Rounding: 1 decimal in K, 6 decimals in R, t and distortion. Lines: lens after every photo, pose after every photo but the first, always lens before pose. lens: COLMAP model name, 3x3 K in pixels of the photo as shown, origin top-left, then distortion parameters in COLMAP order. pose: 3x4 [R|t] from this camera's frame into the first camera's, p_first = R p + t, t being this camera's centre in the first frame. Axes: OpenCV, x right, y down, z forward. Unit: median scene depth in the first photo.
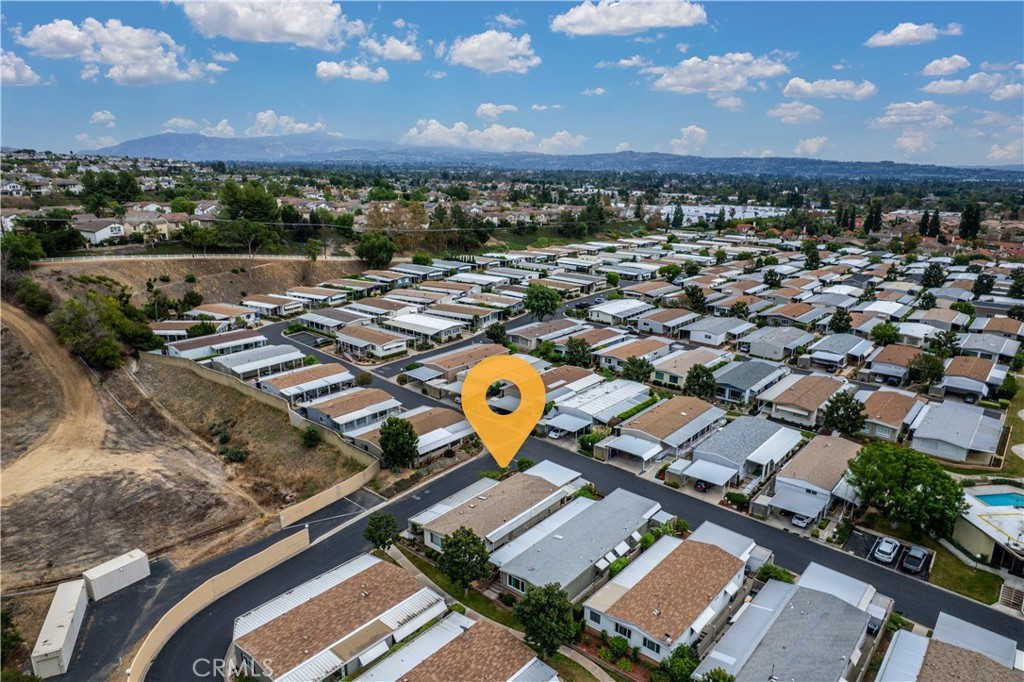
lens RADIAL K [[651.0, 0, 513.8], [0, 651.0, 339.5], [0, 0, 1]] dist [-0.072237, 0.062410]
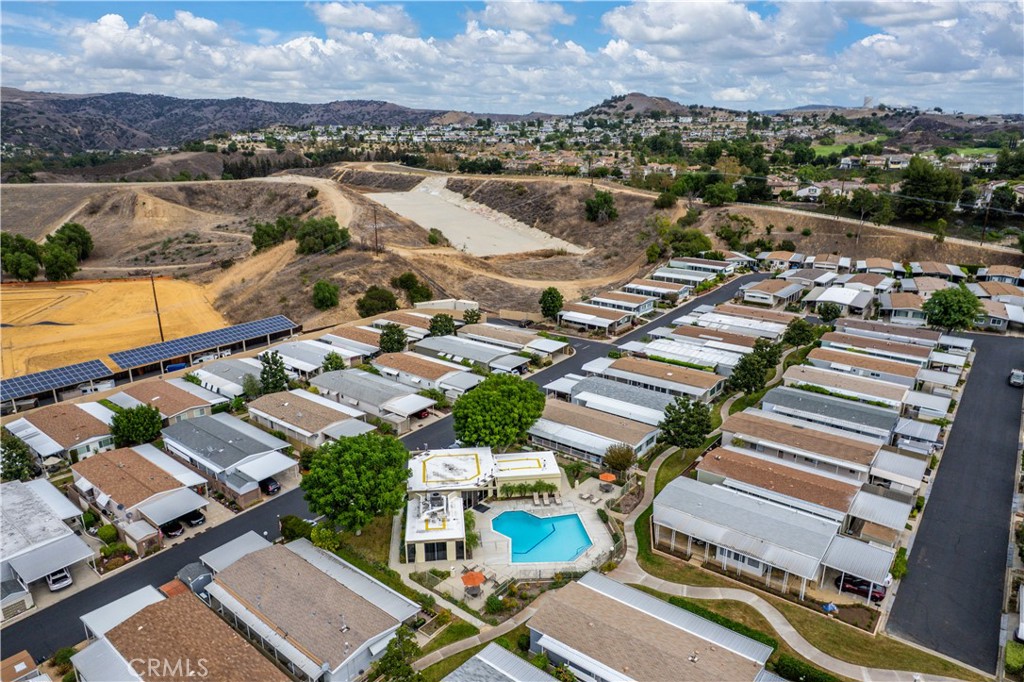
lens RADIAL K [[651.0, 0, 519.0], [0, 651.0, 345.8], [0, 0, 1]] dist [-0.072237, 0.062410]
pose [[0.056520, 0.294253, -0.954055, 1.322841], [-0.263306, 0.926145, 0.270047, -0.153600], [0.963055, 0.235946, 0.129824, 0.686841]]
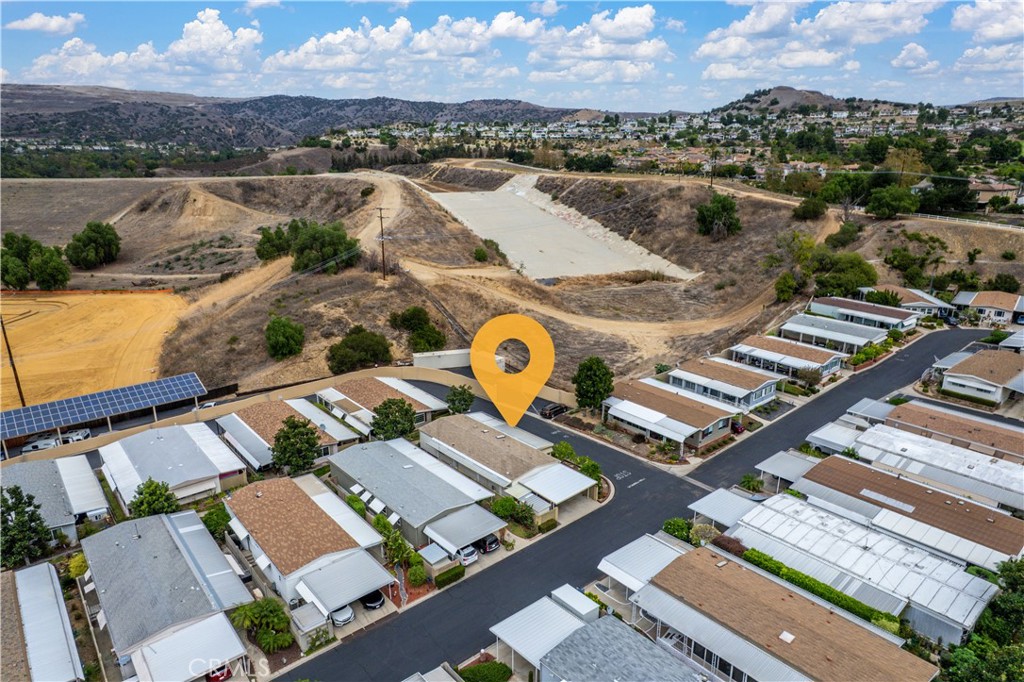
lens RADIAL K [[651.0, 0, 519.3], [0, 651.0, 349.9], [0, 0, 1]] dist [-0.072237, 0.062410]
pose [[-0.143330, 0.297086, -0.944032, 0.689080], [-0.259945, 0.909088, 0.325557, -0.163881], [0.954927, 0.292058, -0.053074, 0.871477]]
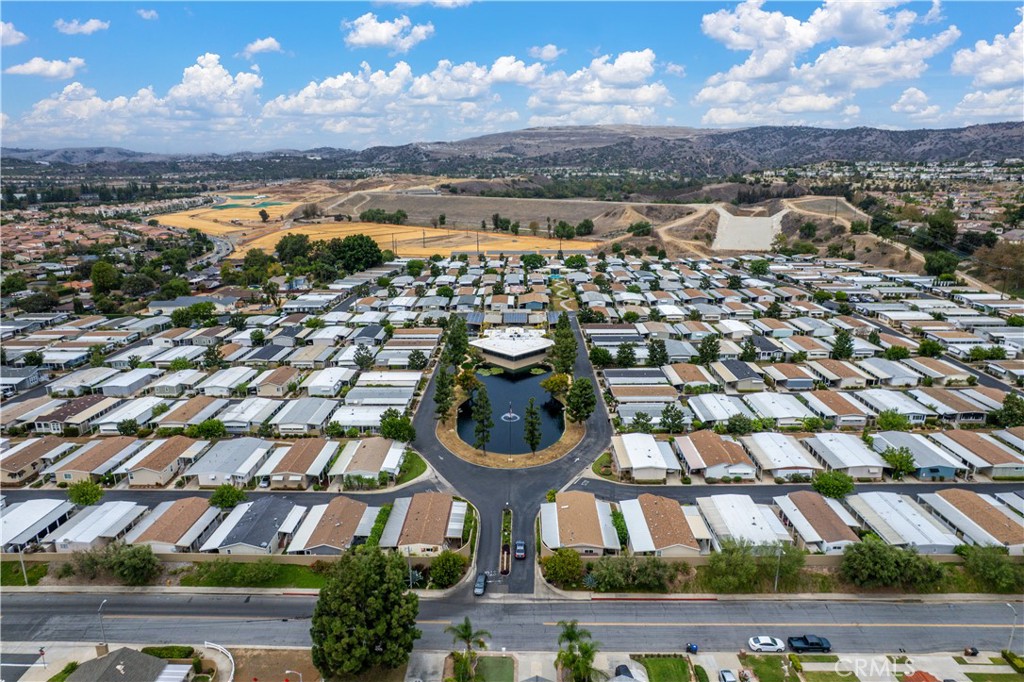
lens RADIAL K [[651.0, 0, 516.7], [0, 651.0, 340.5], [0, 0, 1]] dist [-0.072237, 0.062410]
pose [[-0.757099, 0.168816, -0.631112, 3.278550], [-0.171116, 0.881067, 0.440953, -1.051203], [0.630492, 0.441839, -0.638168, 3.255292]]
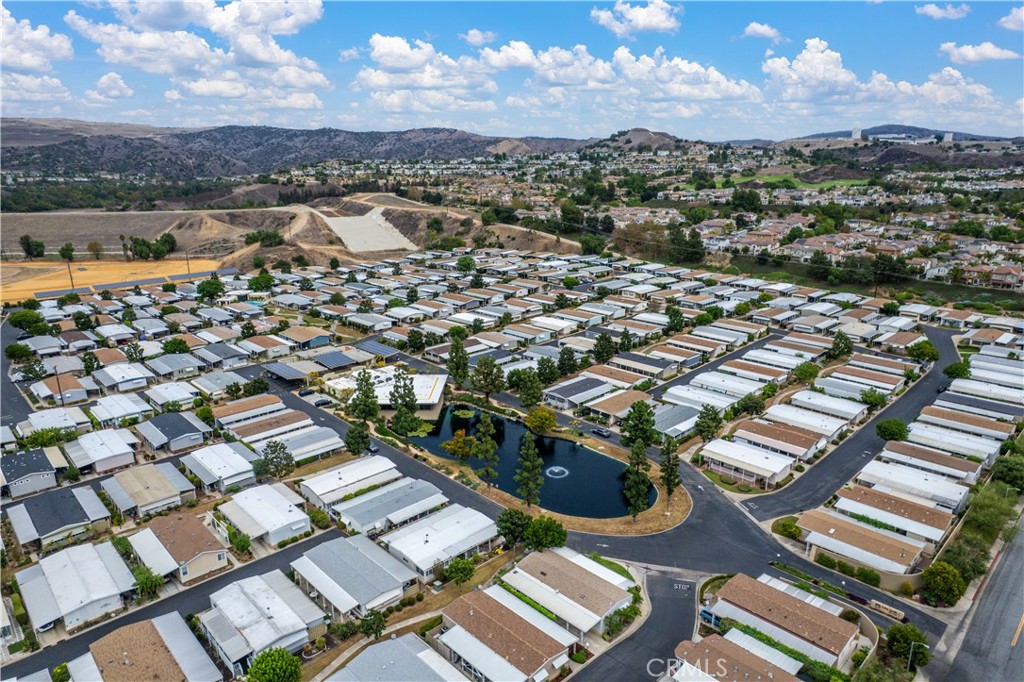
lens RADIAL K [[651.0, 0, 511.2], [0, 651.0, 347.9], [0, 0, 1]] dist [-0.072237, 0.062410]
pose [[-0.086088, 0.269762, -0.959071, 3.520978], [-0.255960, 0.924344, 0.282970, -0.738400], [0.962846, 0.269844, -0.010526, 2.107382]]
